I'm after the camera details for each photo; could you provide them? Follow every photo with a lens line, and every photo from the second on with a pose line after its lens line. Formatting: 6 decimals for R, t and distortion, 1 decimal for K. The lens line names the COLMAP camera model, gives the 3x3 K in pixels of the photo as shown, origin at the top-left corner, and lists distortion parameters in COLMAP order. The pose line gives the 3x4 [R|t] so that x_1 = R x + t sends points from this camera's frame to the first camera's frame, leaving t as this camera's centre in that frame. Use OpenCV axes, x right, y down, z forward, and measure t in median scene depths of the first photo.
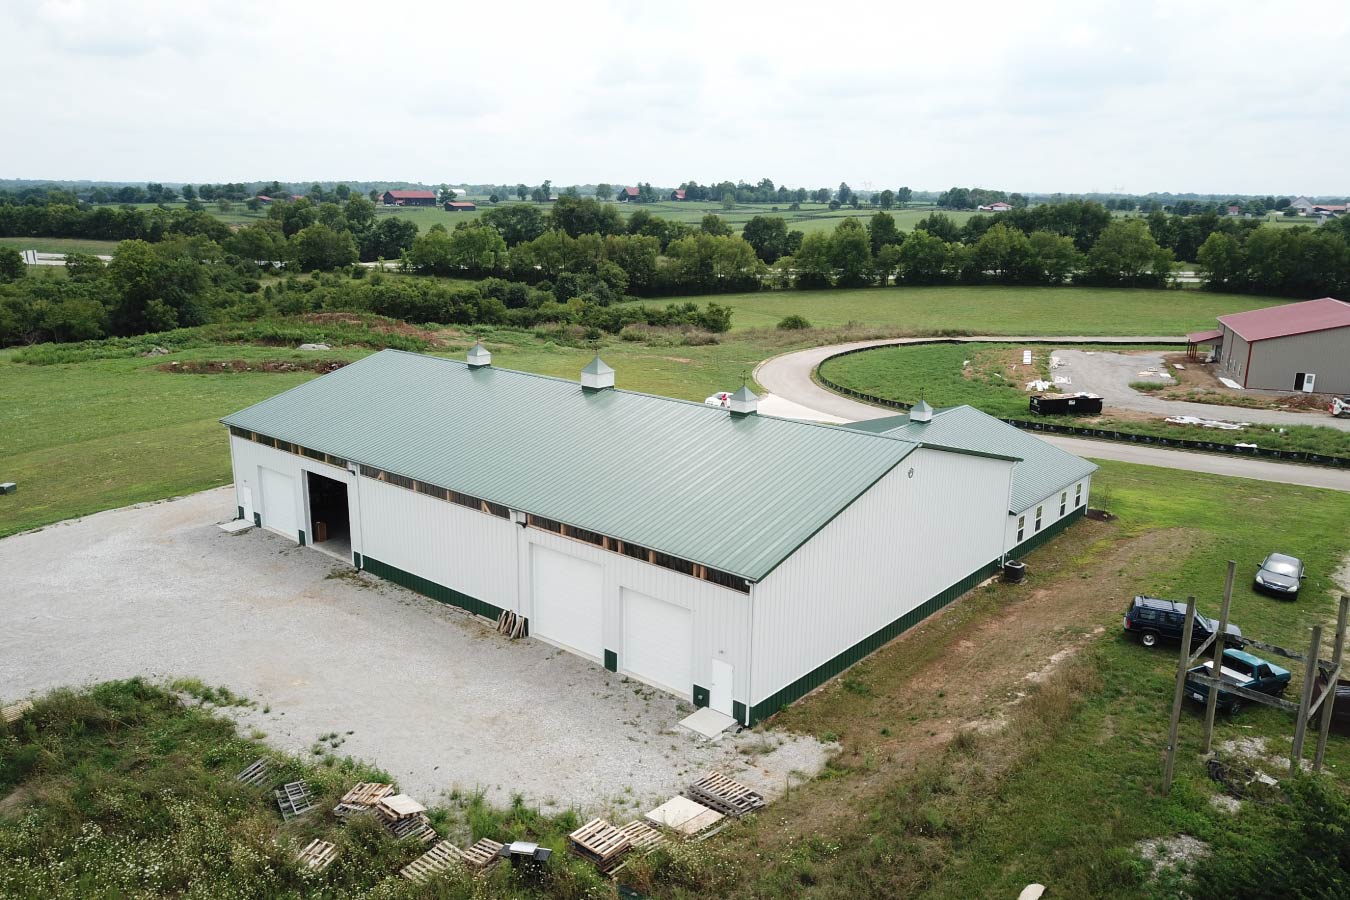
lens RADIAL K [[1029.1, 0, 661.8], [0, 1029.1, 483.1], [0, 0, 1]] dist [0.028838, -0.049683]
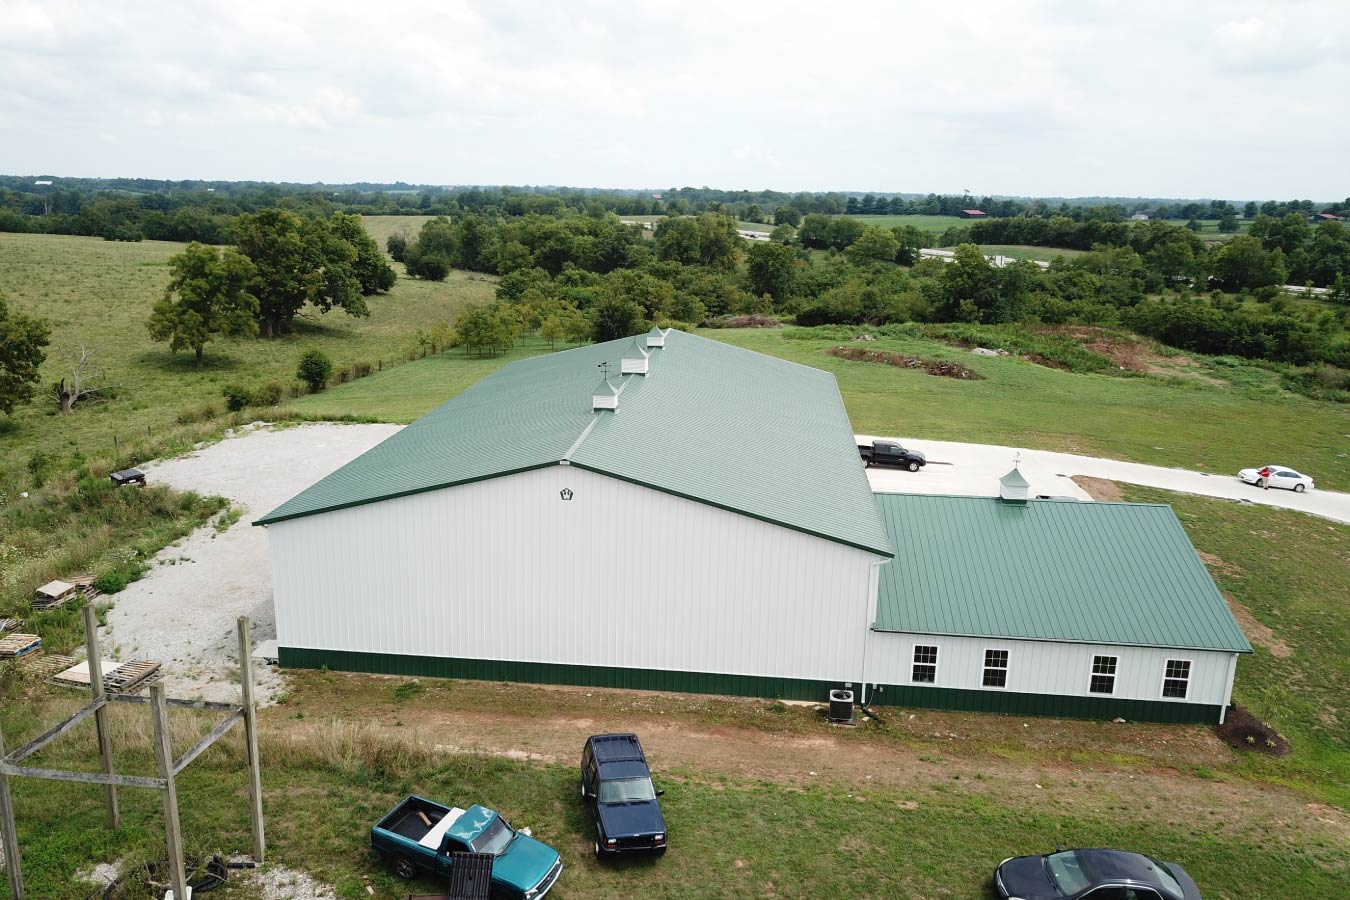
lens RADIAL K [[1029.1, 0, 665.4], [0, 1029.1, 439.2], [0, 0, 1]] dist [0.028838, -0.049683]
pose [[0.574050, 0.190217, -0.796420, 0.741573], [-0.234186, 0.970154, 0.062914, -0.100862], [0.784617, 0.150395, 0.601463, 0.415538]]
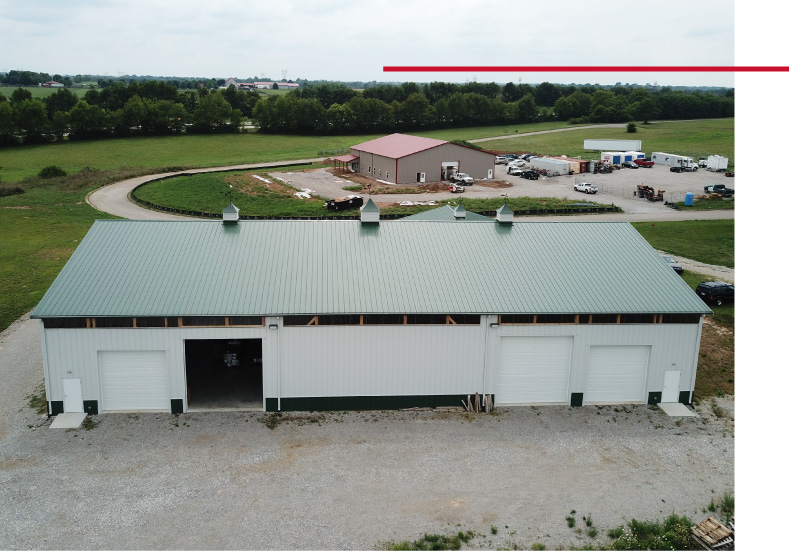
lens RADIAL K [[679.0, 0, 370.7], [0, 679.0, 240.5], [0, 0, 1]] dist [0.007300, -0.017348]
pose [[0.710583, -0.157150, 0.685839, -0.645275], [0.180740, 0.982799, 0.037933, -0.099268], [-0.680003, 0.097005, 0.726764, 0.359066]]
